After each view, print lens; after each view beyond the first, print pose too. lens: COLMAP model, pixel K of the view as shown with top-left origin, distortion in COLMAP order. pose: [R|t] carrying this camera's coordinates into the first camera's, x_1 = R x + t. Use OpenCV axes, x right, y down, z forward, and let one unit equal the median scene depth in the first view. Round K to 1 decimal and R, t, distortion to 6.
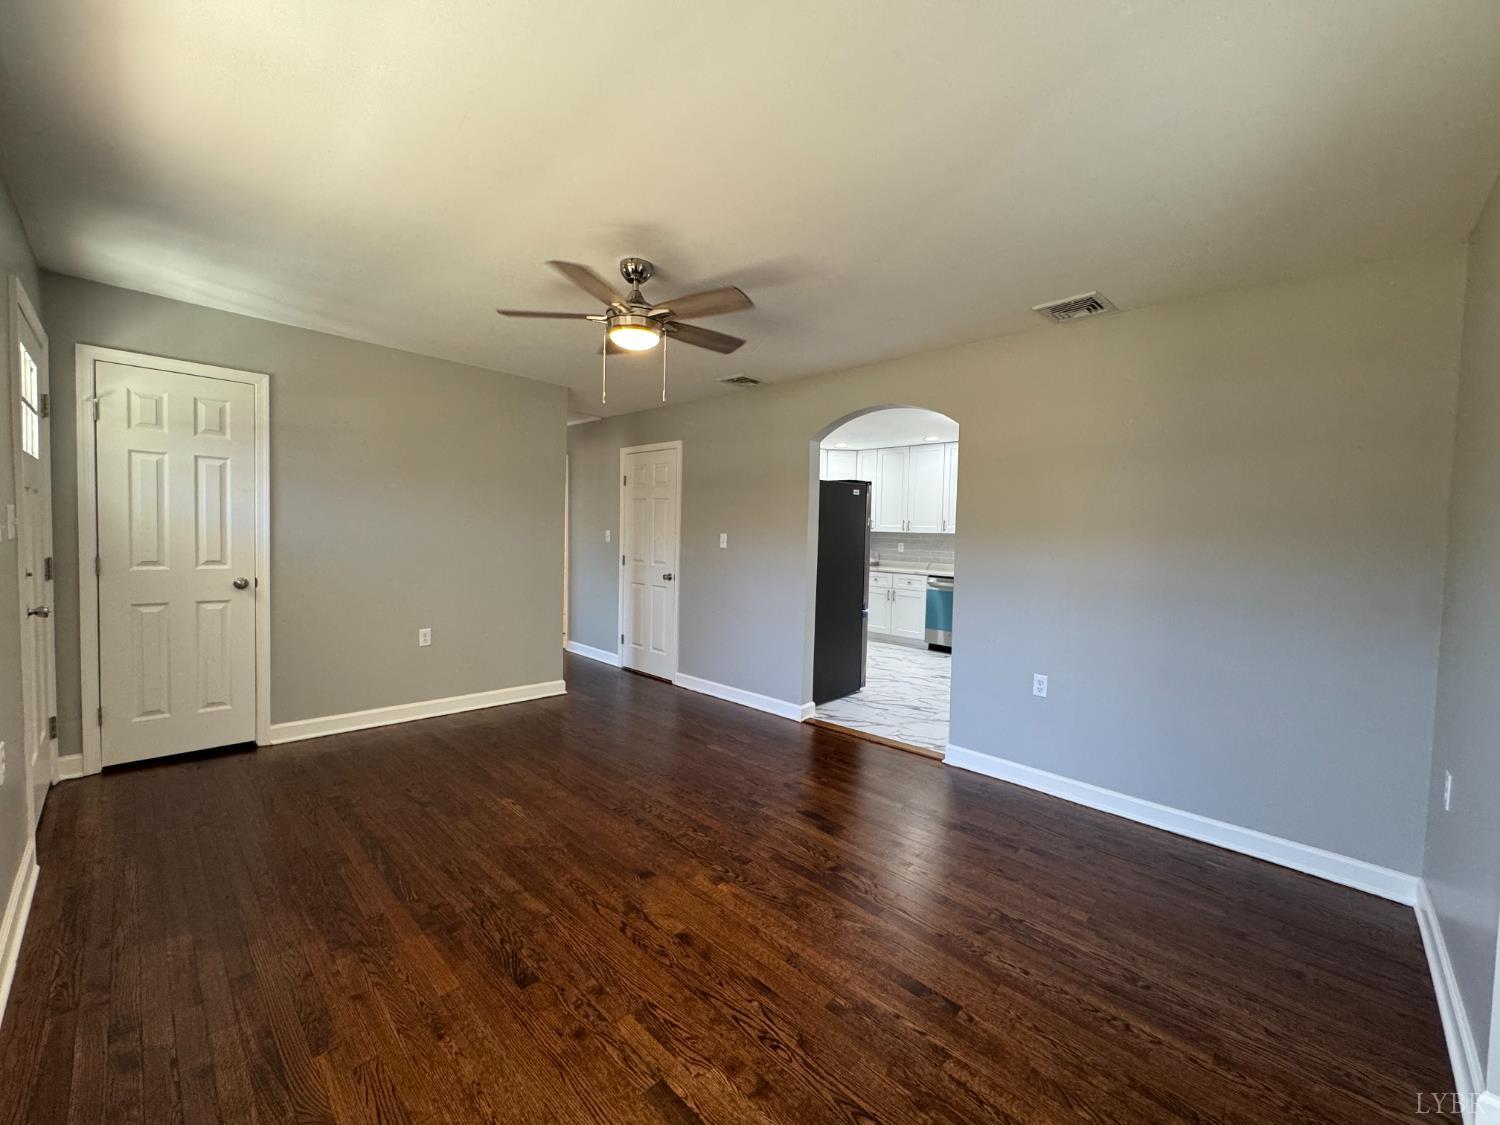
lens RADIAL K [[599.7, 0, 750.0], [0, 599.7, 562.5], [0, 0, 1]] dist [-0.000300, -0.000081]
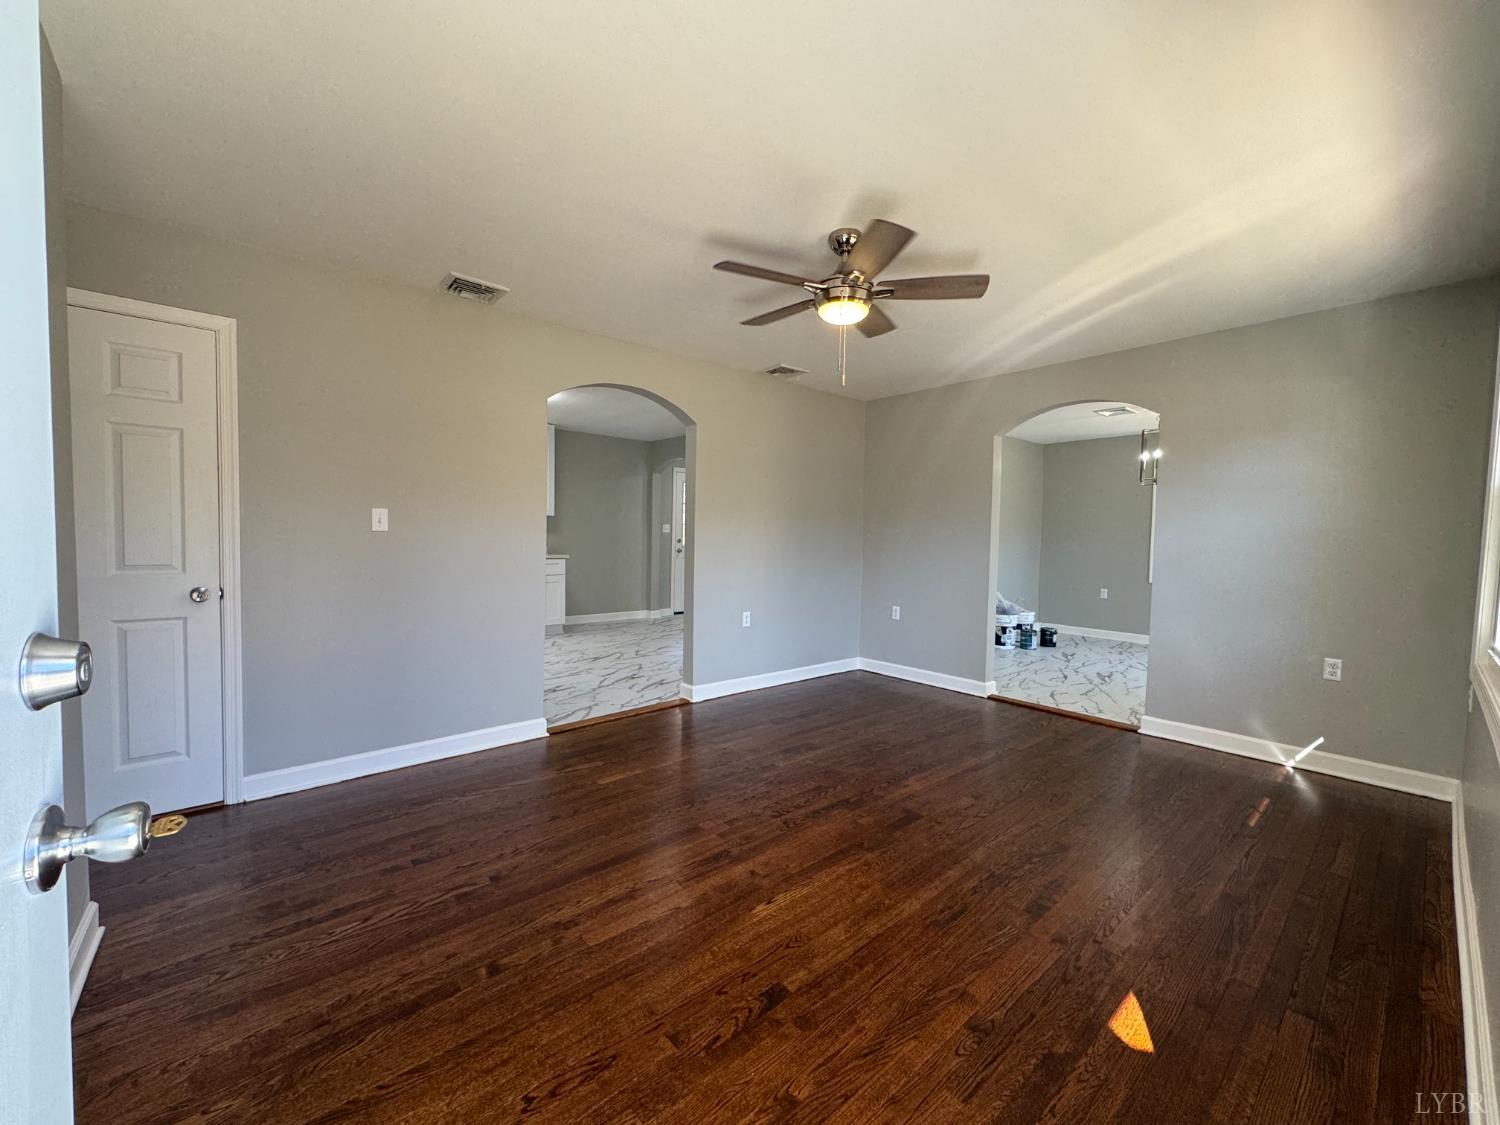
lens RADIAL K [[592.4, 0, 750.0], [0, 592.4, 562.5], [0, 0, 1]] dist [0.001353, 0.000109]
pose [[0.089789, -0.071560, 0.993387, -0.892091], [0.025552, 0.997253, 0.069529, -0.036303], [-0.995633, 0.019140, 0.091371, 0.804712]]
